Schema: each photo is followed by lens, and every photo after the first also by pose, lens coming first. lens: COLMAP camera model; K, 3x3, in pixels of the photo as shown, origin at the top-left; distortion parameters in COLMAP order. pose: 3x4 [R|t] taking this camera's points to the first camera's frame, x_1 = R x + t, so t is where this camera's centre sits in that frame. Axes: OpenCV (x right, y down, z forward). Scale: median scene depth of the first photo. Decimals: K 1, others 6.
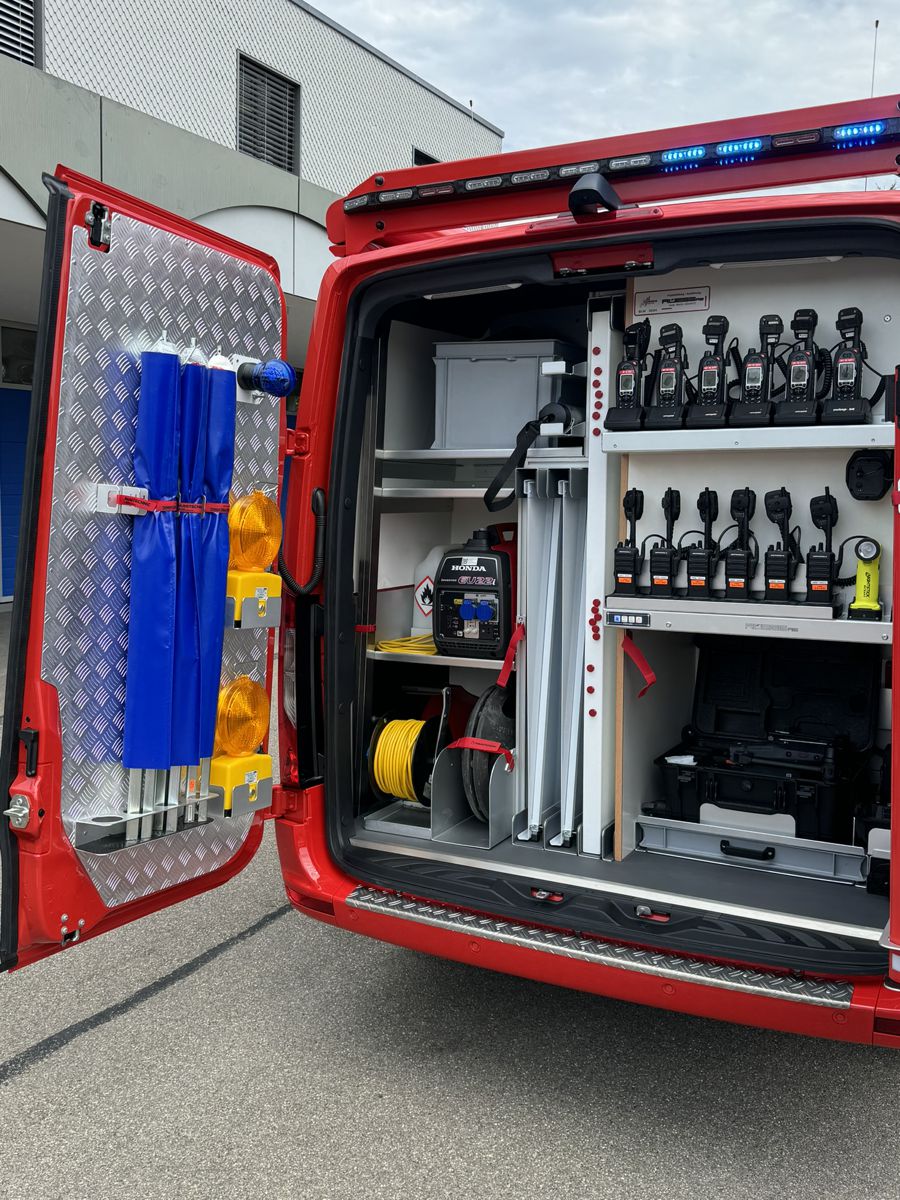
lens RADIAL K [[1101.1, 0, 441.8], [0, 1101.1, 587.6], [0, 0, 1]] dist [0.086253, -0.025407]
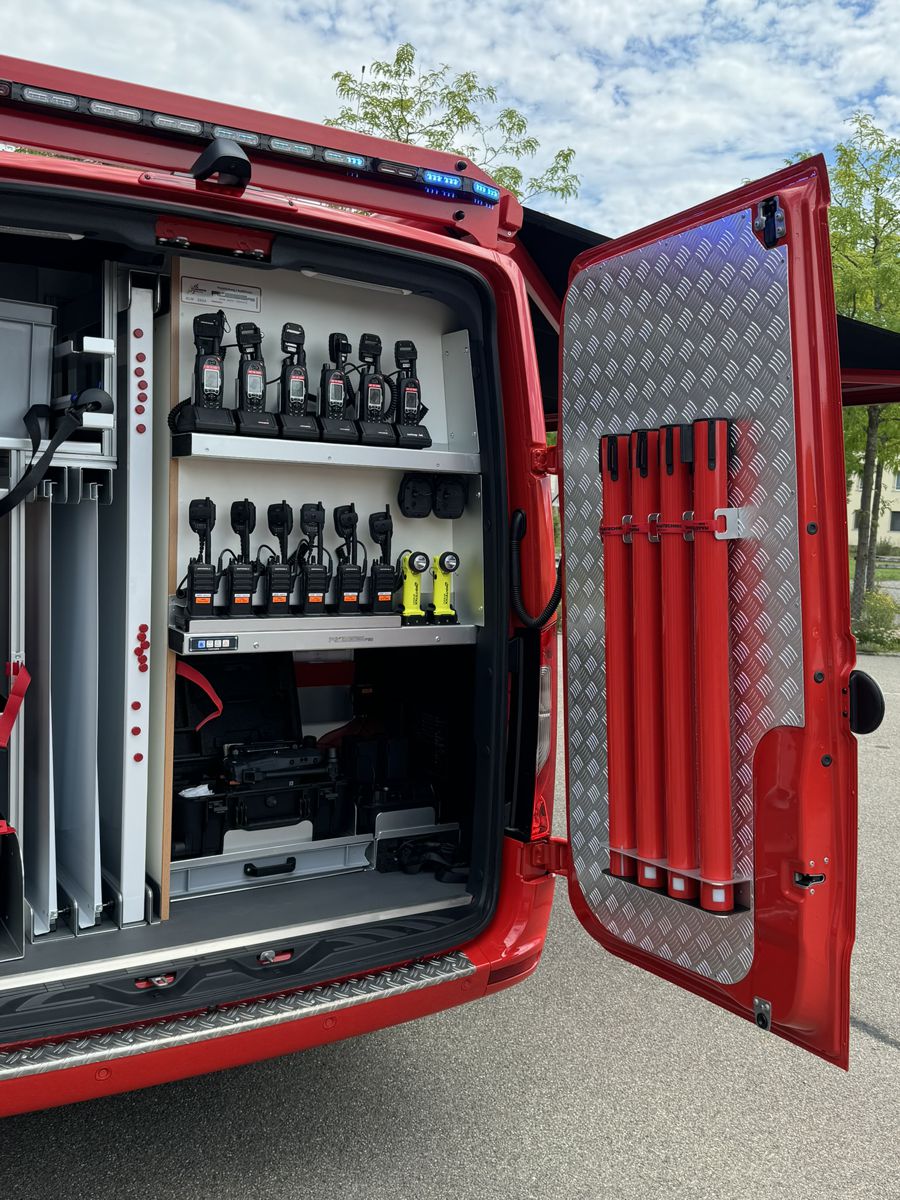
lens RADIAL K [[1101.1, 0, 446.4], [0, 1101.1, 594.9], [0, 0, 1]] dist [0.086253, -0.025407]
pose [[0.517761, -0.048492, 0.854150, -0.500014], [0.038890, 0.998694, 0.033124, -0.033522], [-0.854641, 0.016067, 0.518971, 0.371815]]
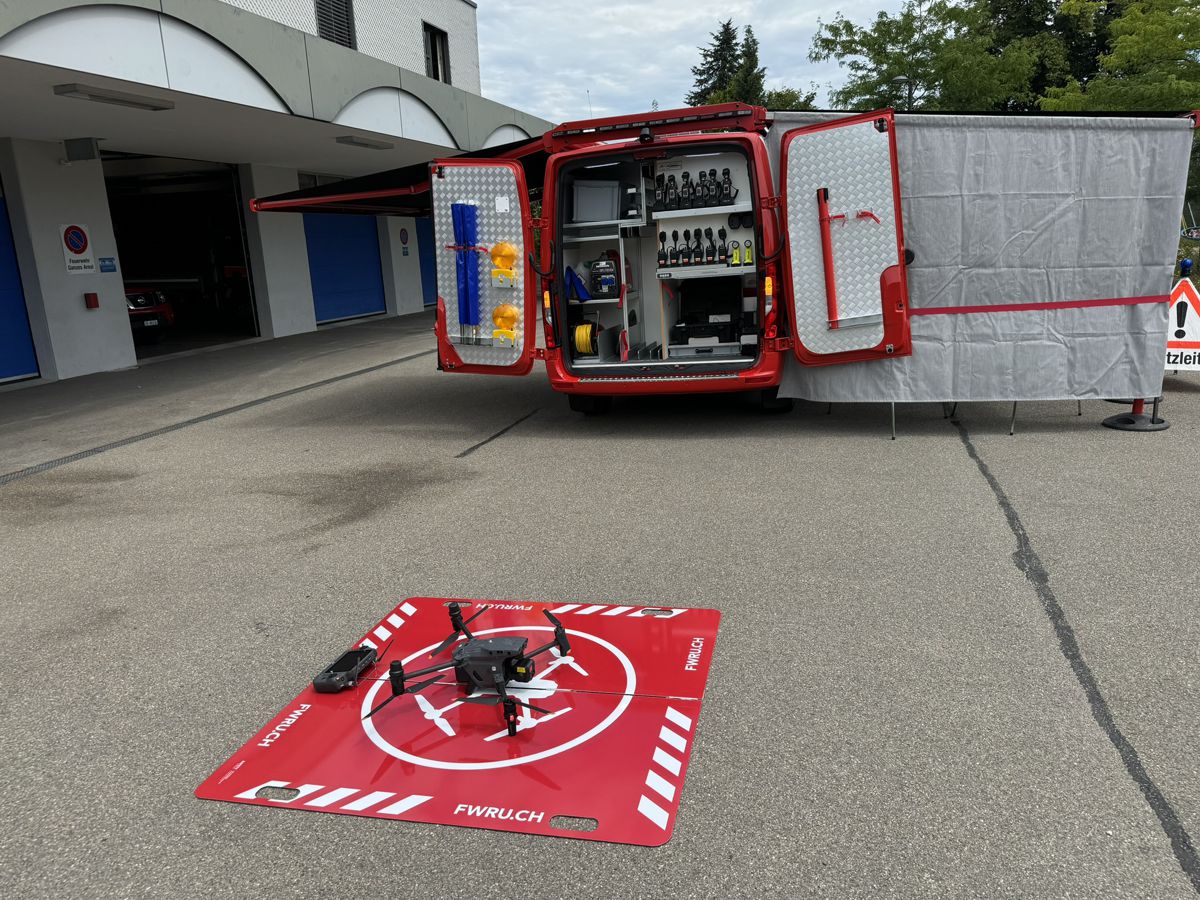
lens RADIAL K [[819.6, 0, 597.1], [0, 819.6, 461.2], [0, 0, 1]] dist [0.080572, 0.001079]
pose [[0.976099, -0.121037, 0.180504, -0.491811], [0.090710, 0.981653, 0.167720, 0.134713], [-0.197492, -0.147338, 0.969169, -1.267922]]
